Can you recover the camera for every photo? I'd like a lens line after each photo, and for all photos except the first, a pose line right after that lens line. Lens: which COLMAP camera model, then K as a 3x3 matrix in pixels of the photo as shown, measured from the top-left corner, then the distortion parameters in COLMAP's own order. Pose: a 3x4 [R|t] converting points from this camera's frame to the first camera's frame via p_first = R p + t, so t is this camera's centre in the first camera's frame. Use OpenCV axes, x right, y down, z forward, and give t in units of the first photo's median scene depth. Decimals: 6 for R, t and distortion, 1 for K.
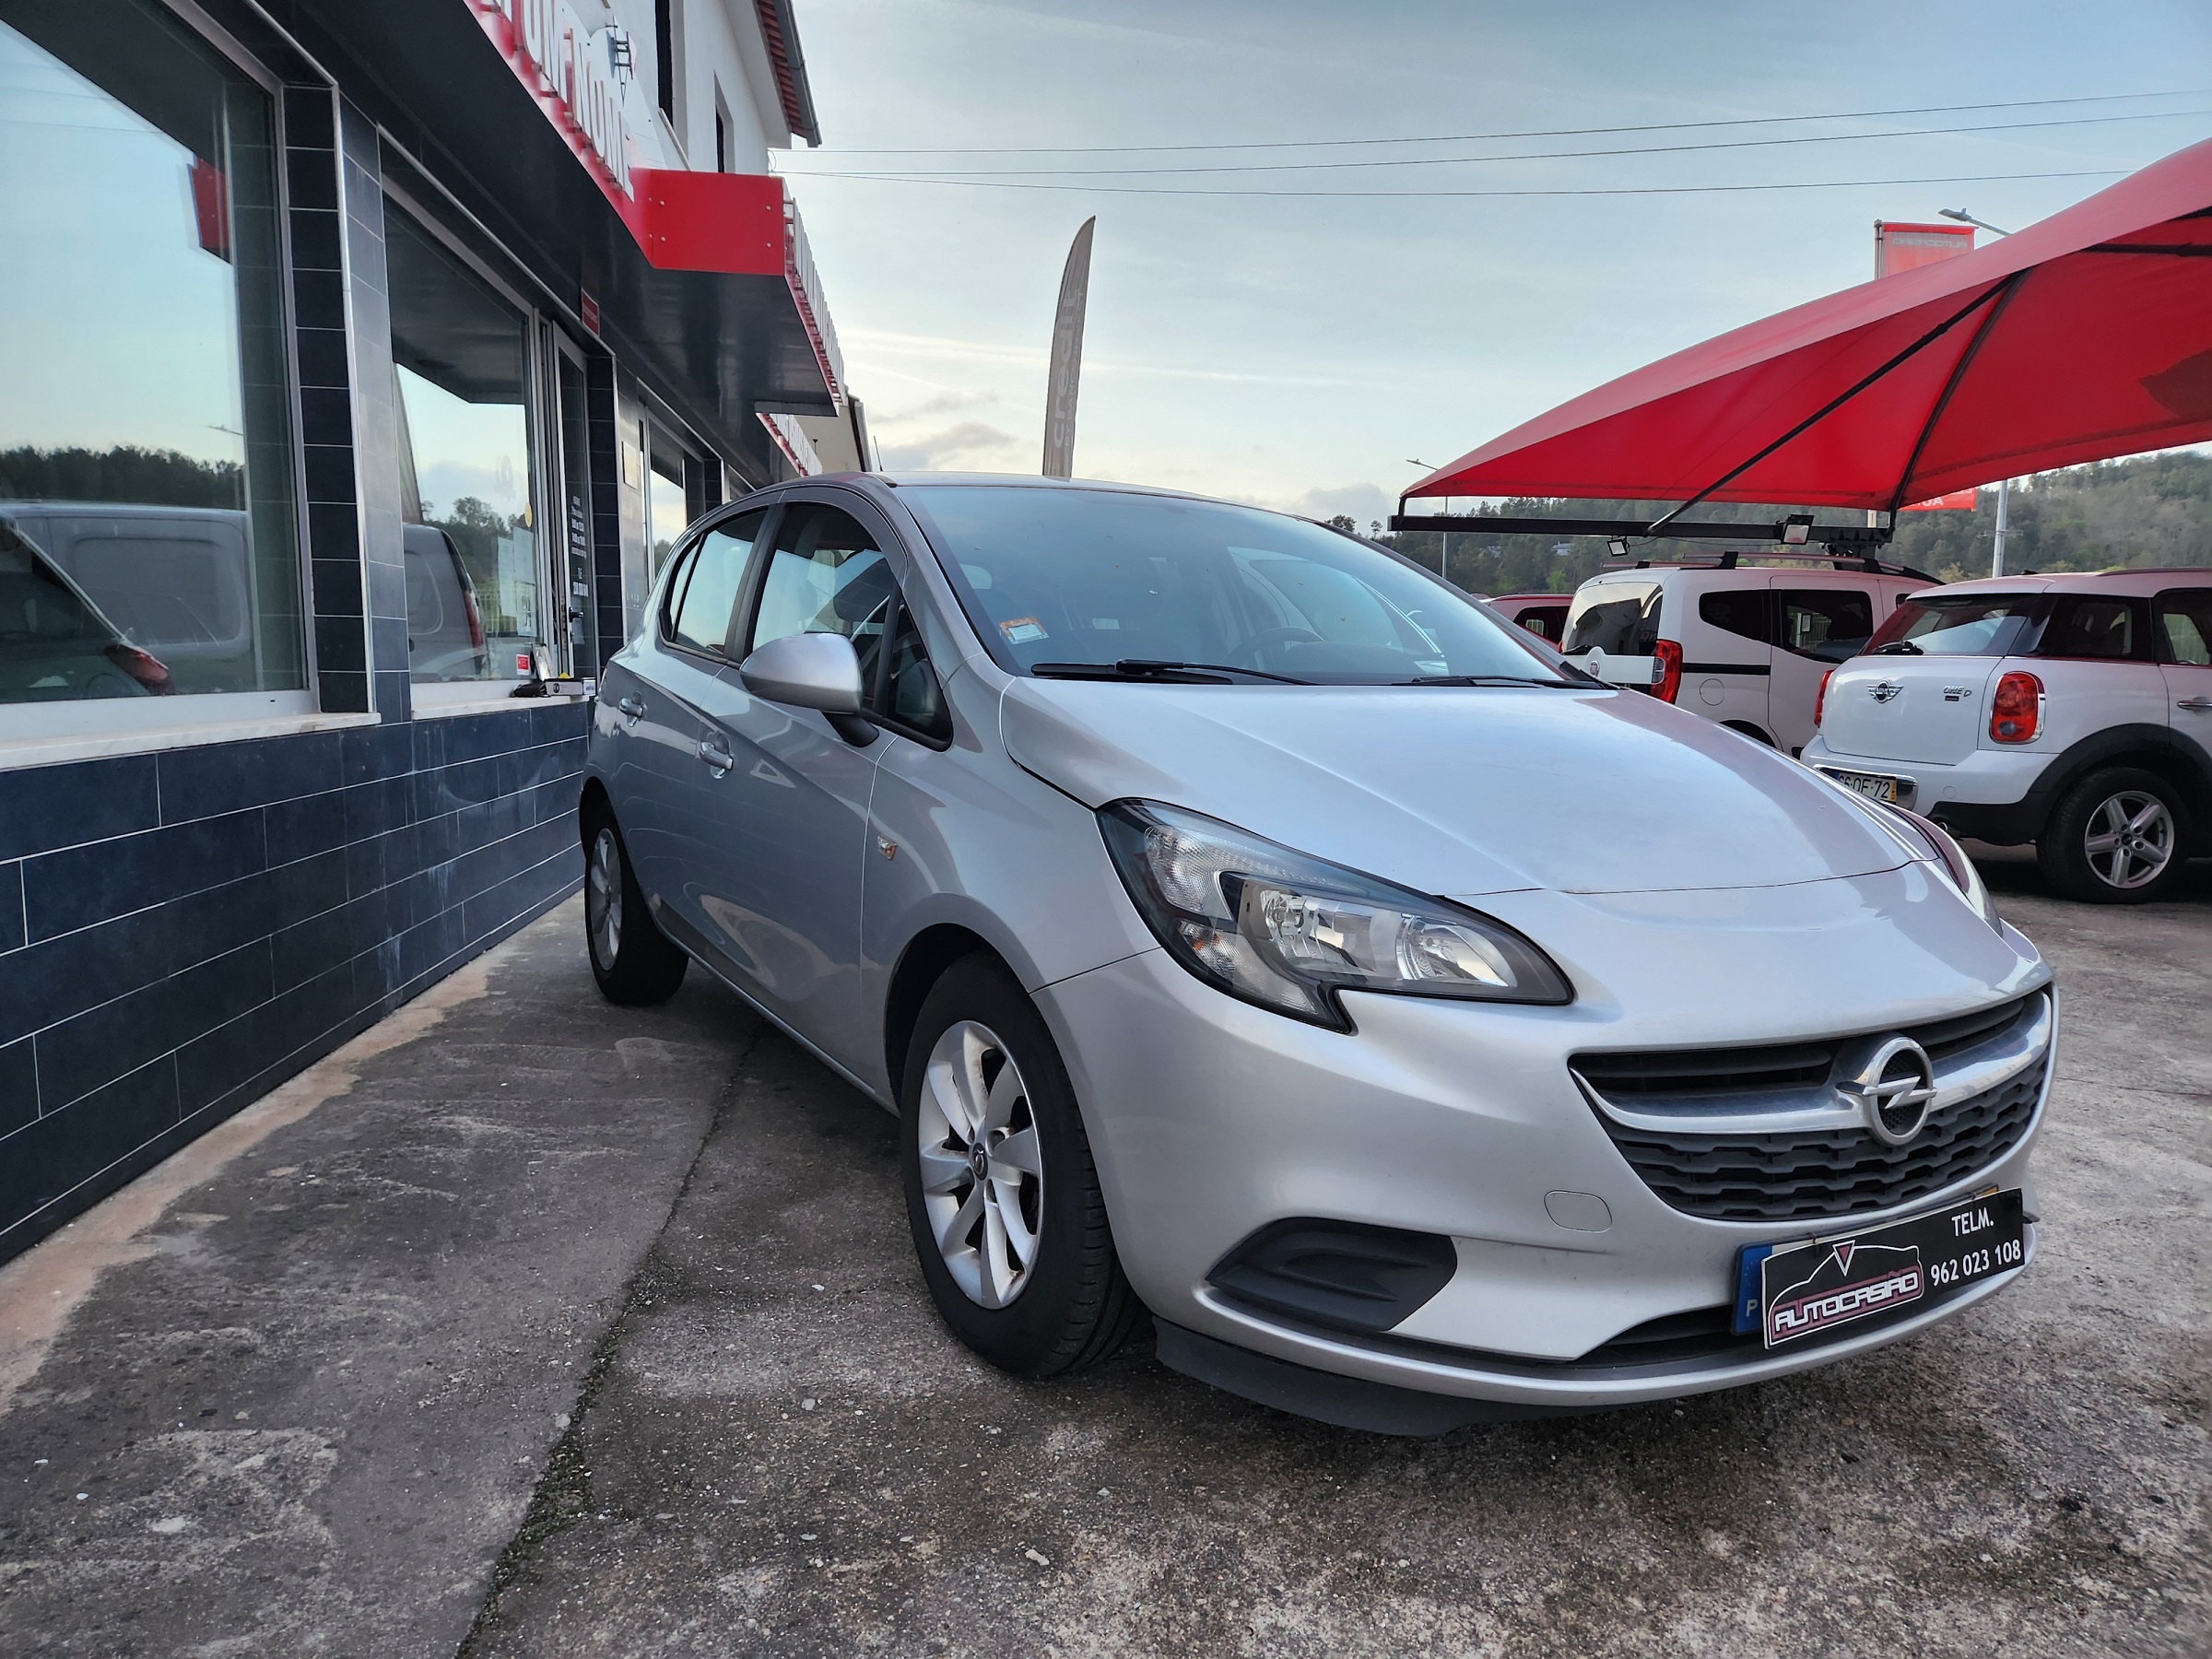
lens RADIAL K [[1486.4, 0, 1114.8], [0, 1486.4, 819.4], [0, 0, 1]] dist [0.058022, -0.003467]
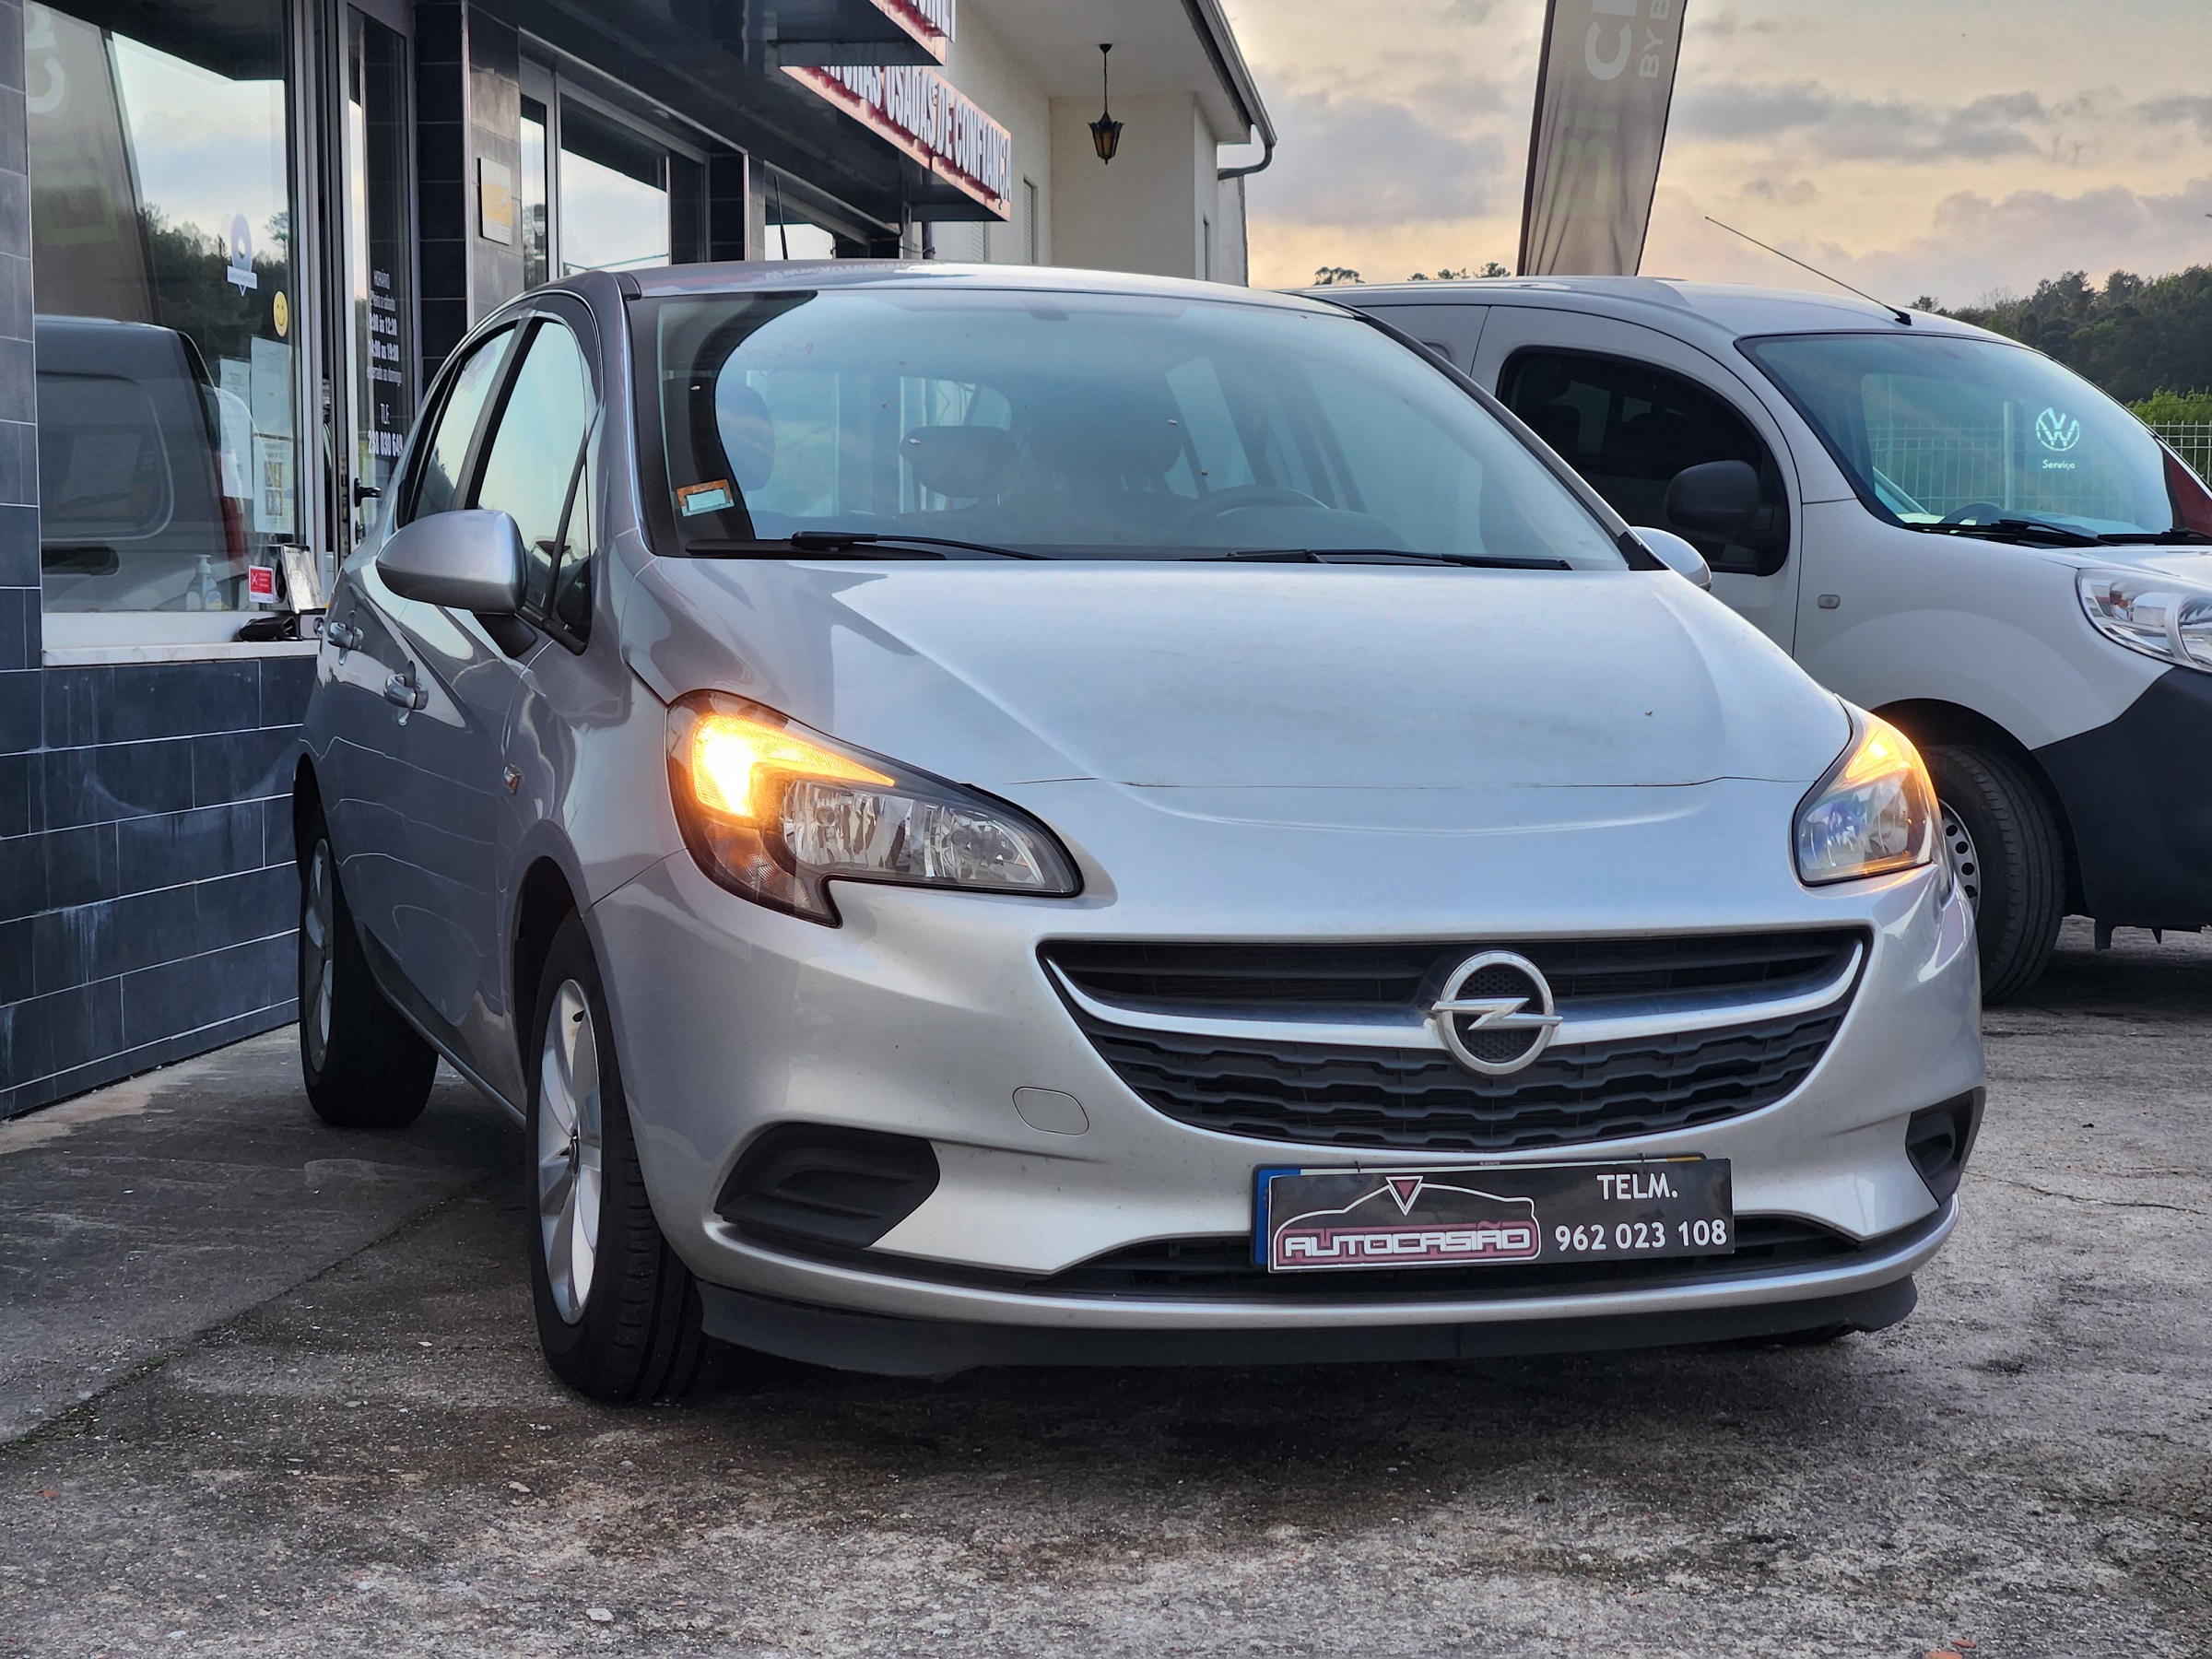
lens RADIAL K [[4337.7, 0, 1106.0], [0, 4337.7, 829.5], [0, 0, 1]] dist [-0.003465, 0.388694]
pose [[0.971394, -0.001360, -0.237470, 0.850745], [-0.011162, 0.998617, -0.051378, 0.195230], [0.237211, 0.052559, 0.970035, -1.396857]]
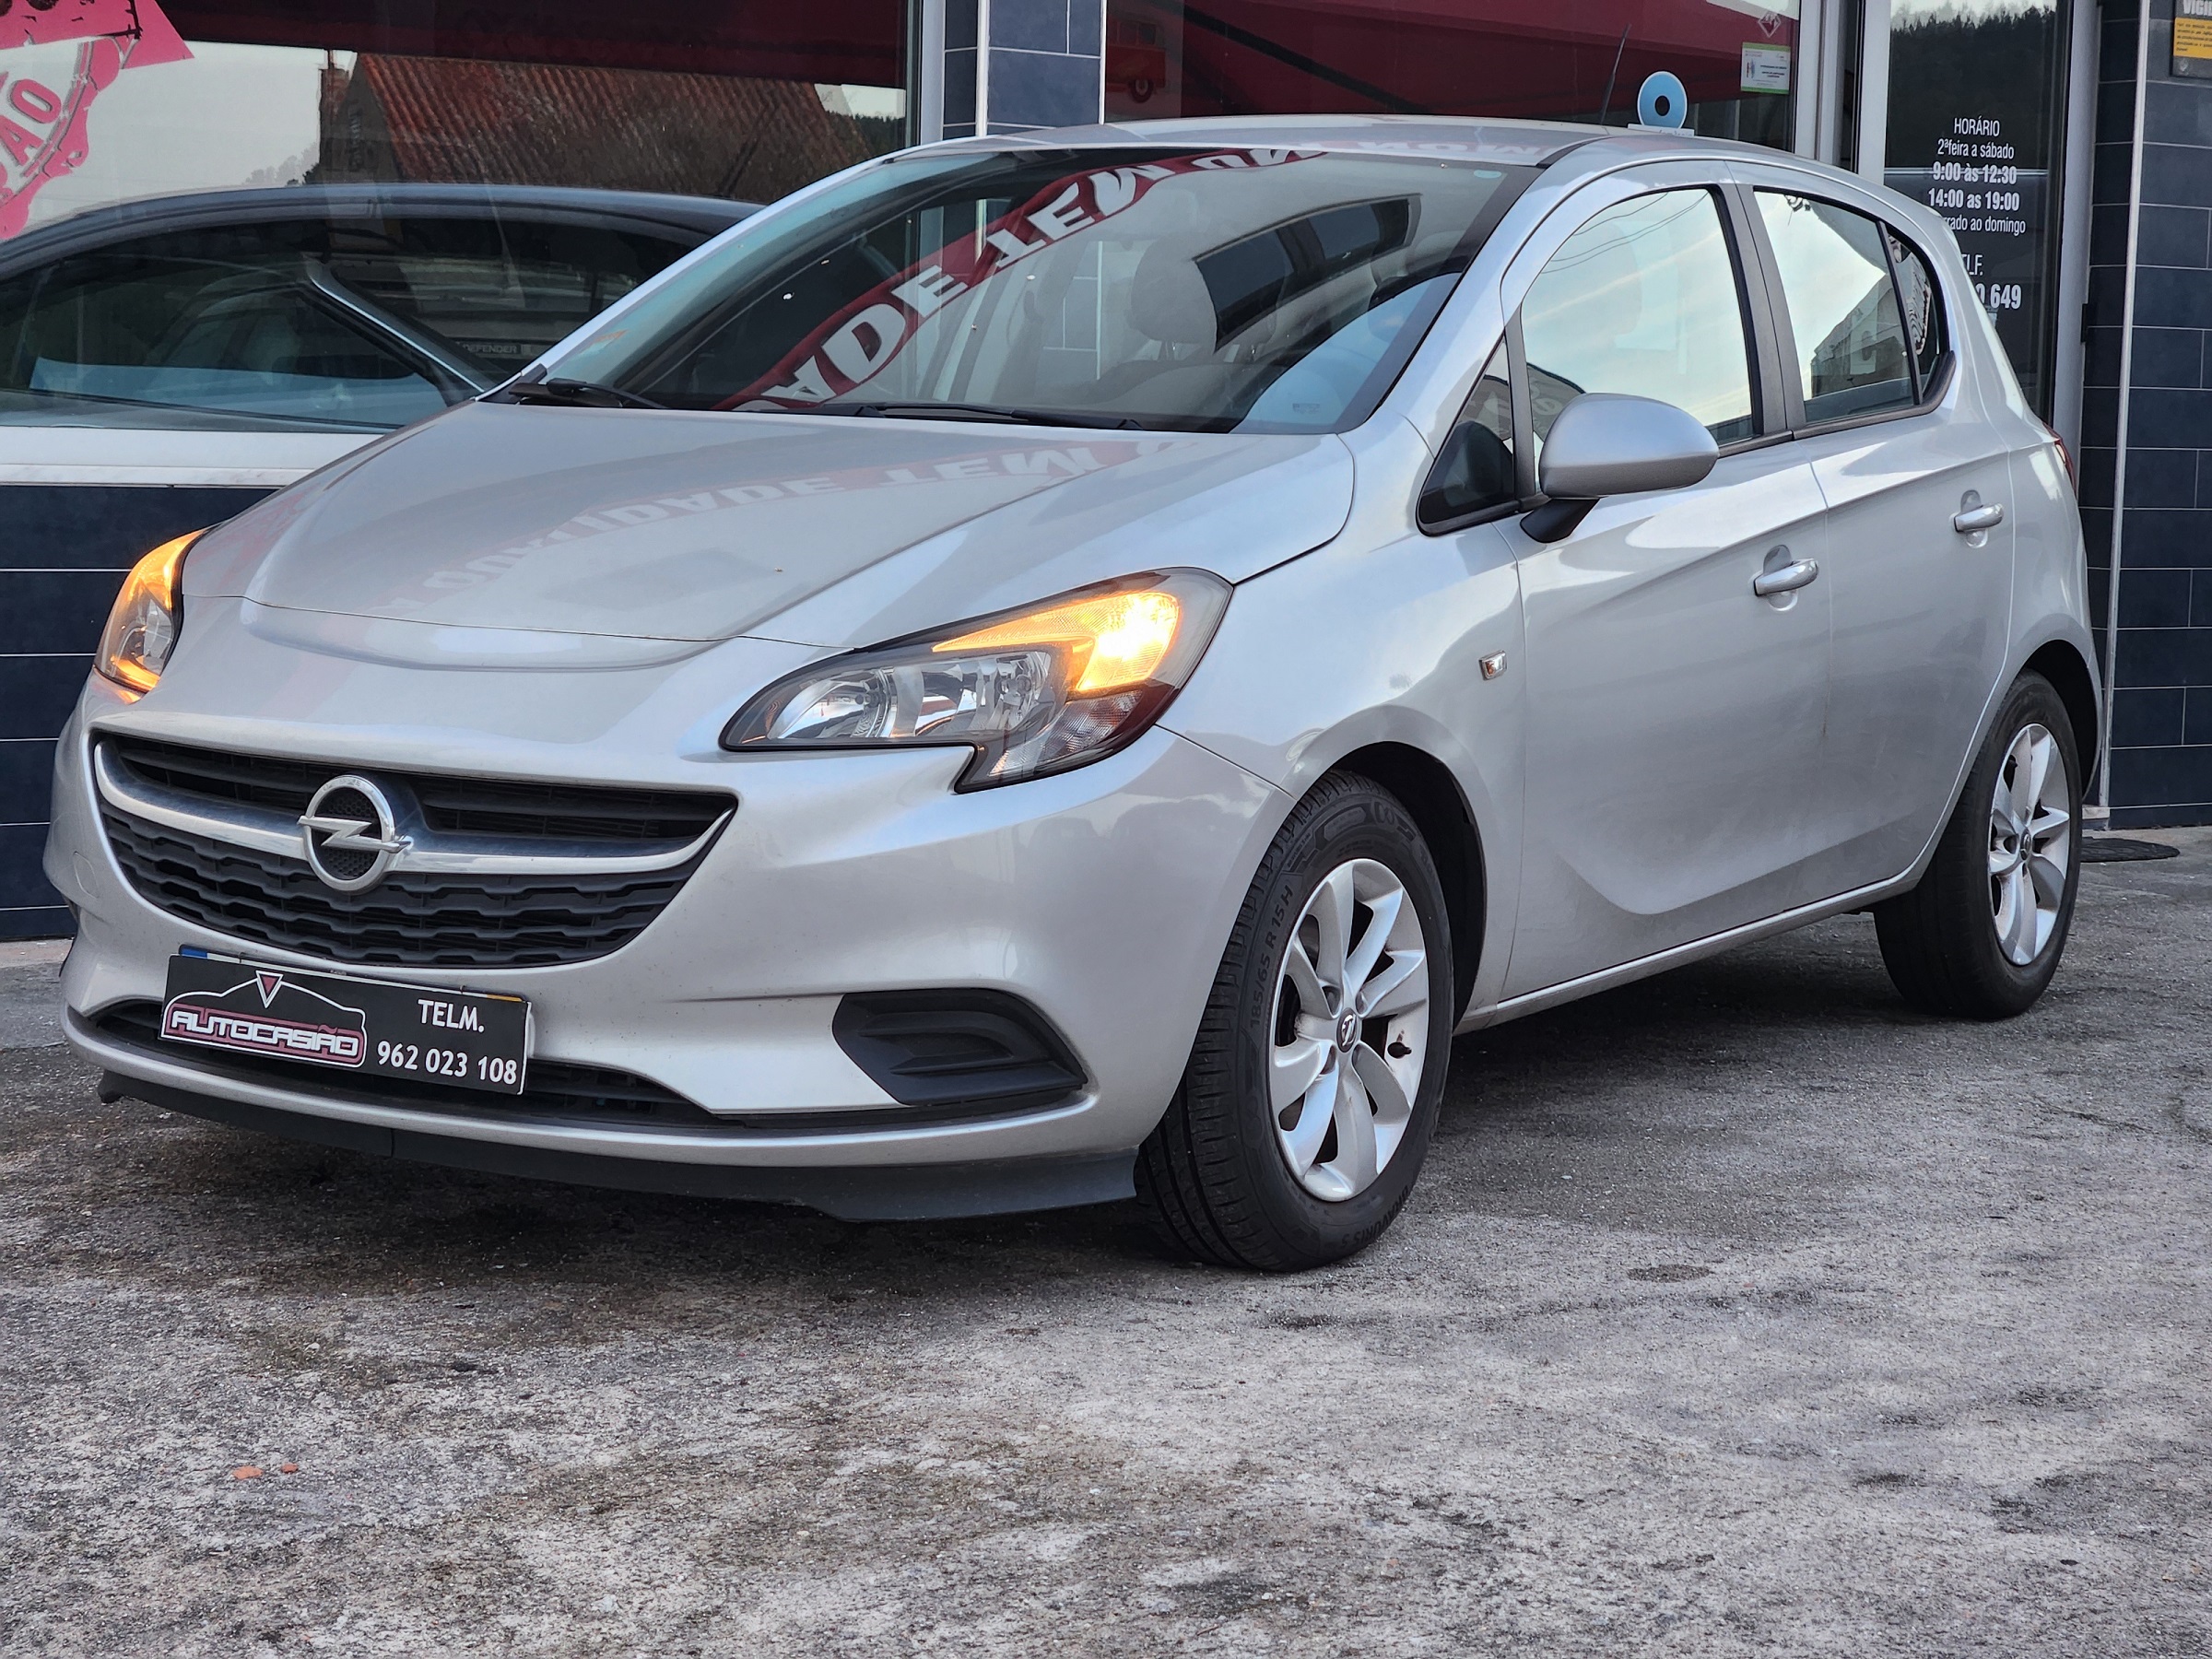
lens RADIAL K [[4337.7, 0, 1106.0], [0, 4337.7, 829.5], [0, 0, 1]] dist [-0.003465, 0.388694]
pose [[0.469149, 0.095698, -0.877919, 2.917269], [-0.121217, 0.991680, 0.043322, 0.006446], [0.874760, 0.086095, 0.476846, 0.136907]]
